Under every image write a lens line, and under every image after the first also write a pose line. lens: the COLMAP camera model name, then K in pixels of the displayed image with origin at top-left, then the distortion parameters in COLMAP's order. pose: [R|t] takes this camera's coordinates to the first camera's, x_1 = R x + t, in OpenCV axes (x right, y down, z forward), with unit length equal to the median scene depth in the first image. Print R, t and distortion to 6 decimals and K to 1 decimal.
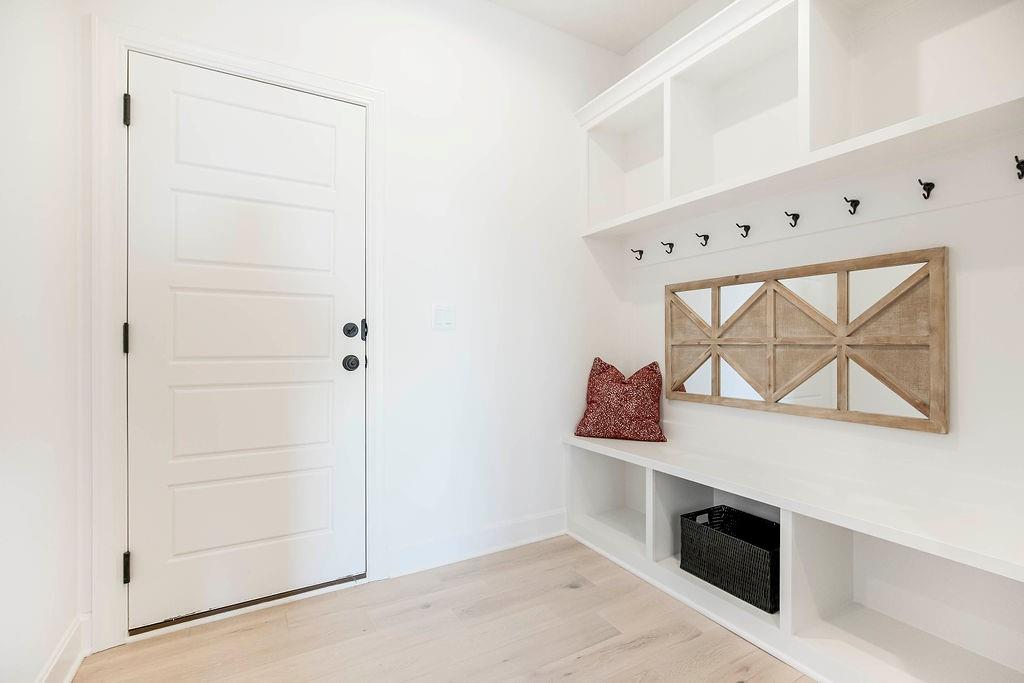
lens RADIAL K [[469.4, 0, 512.0], [0, 469.4, 341.5], [0, 0, 1]] dist [-0.001154, 0.000088]
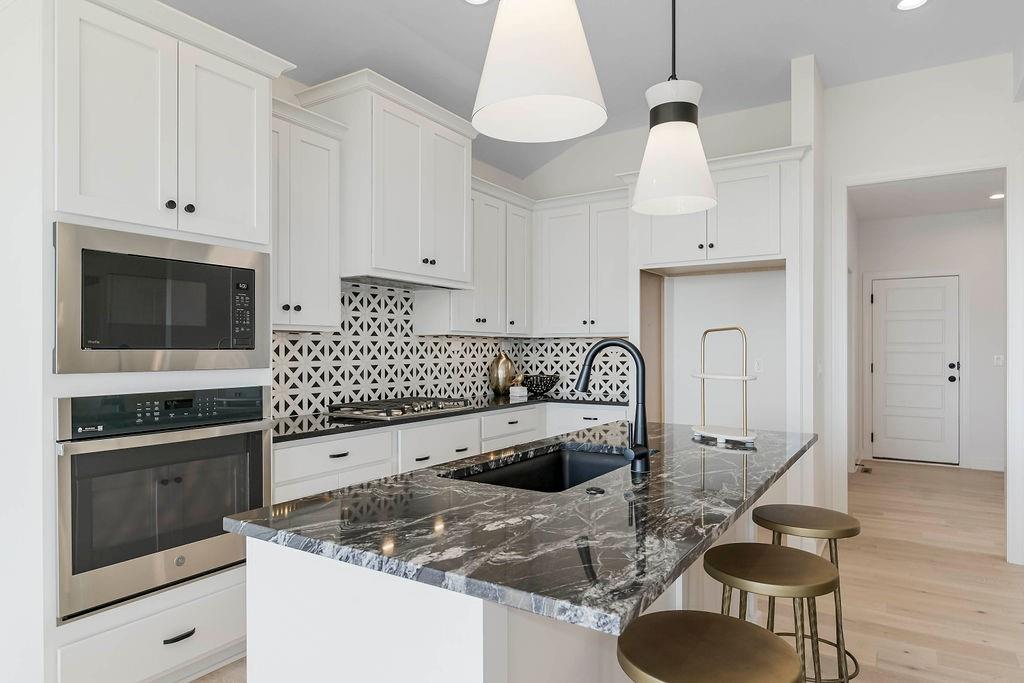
lens RADIAL K [[603.3, 0, 512.0], [0, 603.3, 341.5], [0, 0, 1]] dist [0.000194, -0.000083]
pose [[0.459317, 0.000556, -0.888272, 1.431028], [-0.003171, 0.999994, -0.001014, -0.142873], [0.888267, 0.003282, 0.459316, -2.551613]]
